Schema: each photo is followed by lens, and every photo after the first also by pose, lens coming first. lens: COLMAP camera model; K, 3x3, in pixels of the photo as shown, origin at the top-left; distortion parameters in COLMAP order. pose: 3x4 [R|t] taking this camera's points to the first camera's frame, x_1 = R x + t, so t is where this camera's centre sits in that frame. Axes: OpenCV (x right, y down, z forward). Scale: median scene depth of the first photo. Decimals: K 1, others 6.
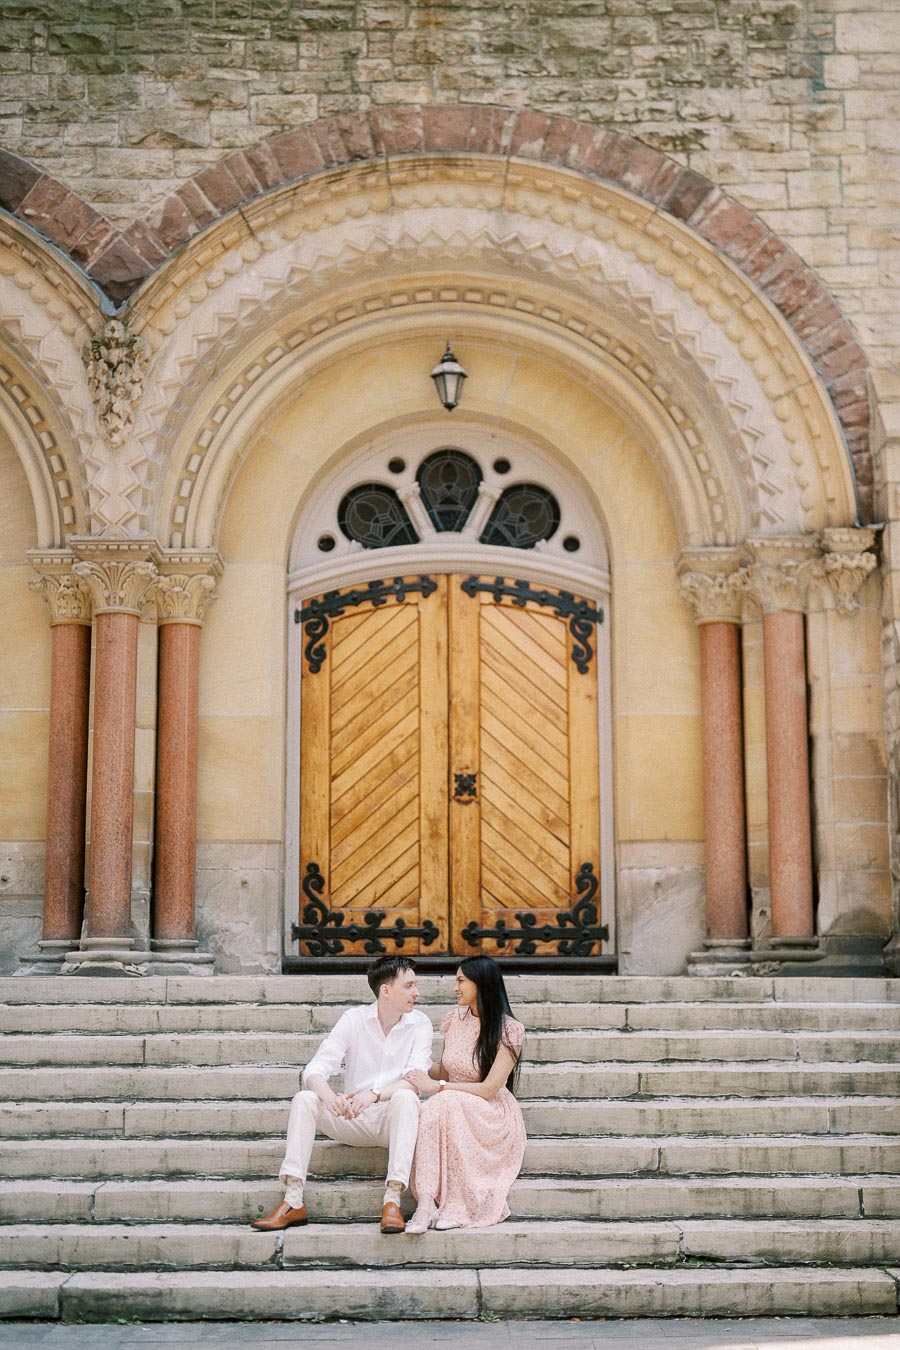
lens RADIAL K [[1924.6, 0, 450.0], [0, 1924.6, 675.0], [0, 0, 1]] dist [-0.000692, -0.093880]
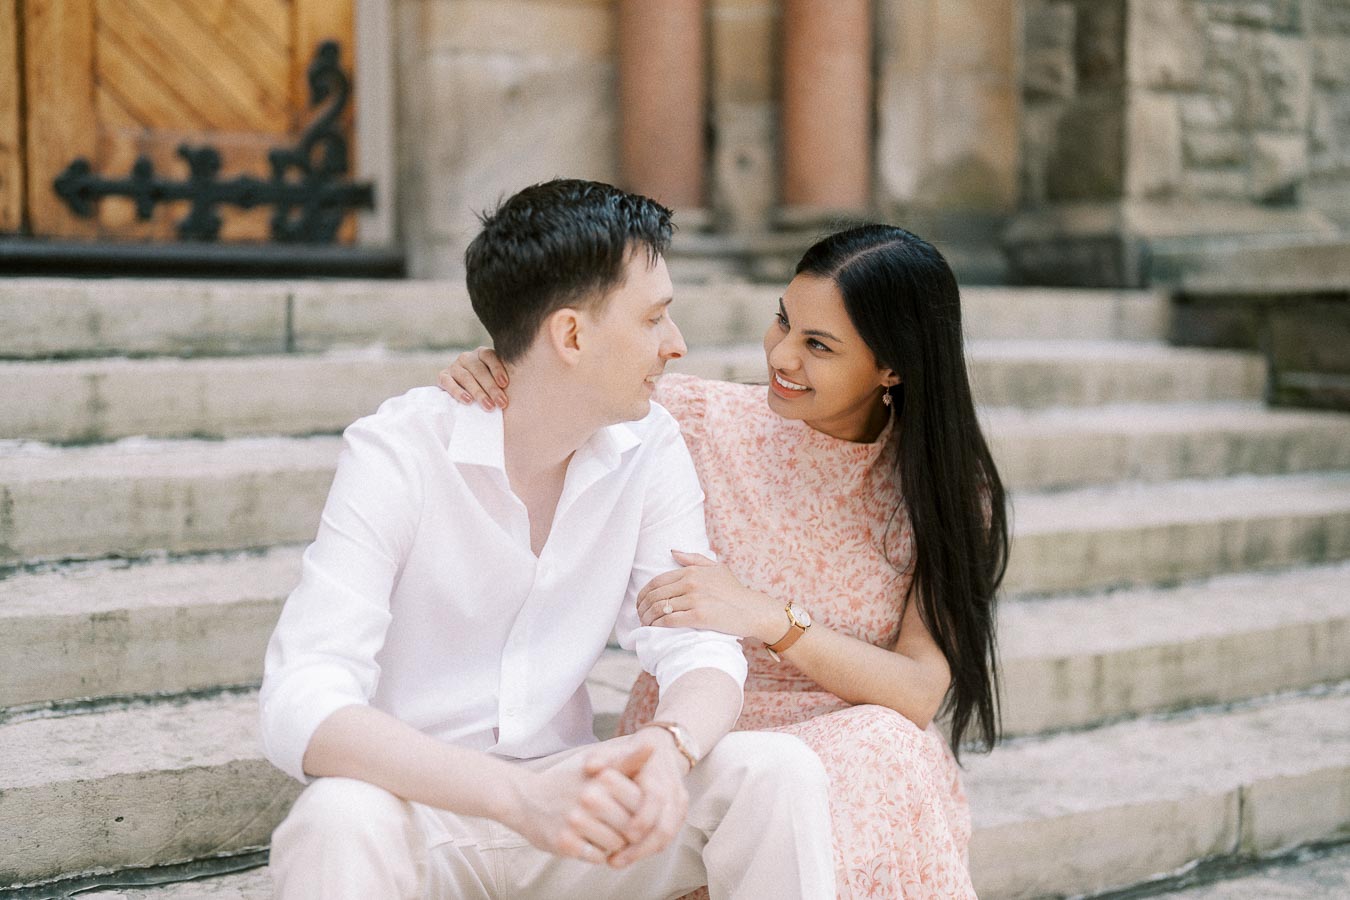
lens RADIAL K [[1924.6, 0, 675.0], [0, 1924.6, 450.0], [0, 0, 1]] dist [-0.000692, -0.093880]
pose [[0.831107, -0.040694, 0.554621, -0.116483], [-0.089993, 0.974332, 0.206345, 0.091408], [-0.548783, -0.221407, 0.806112, 0.573006]]
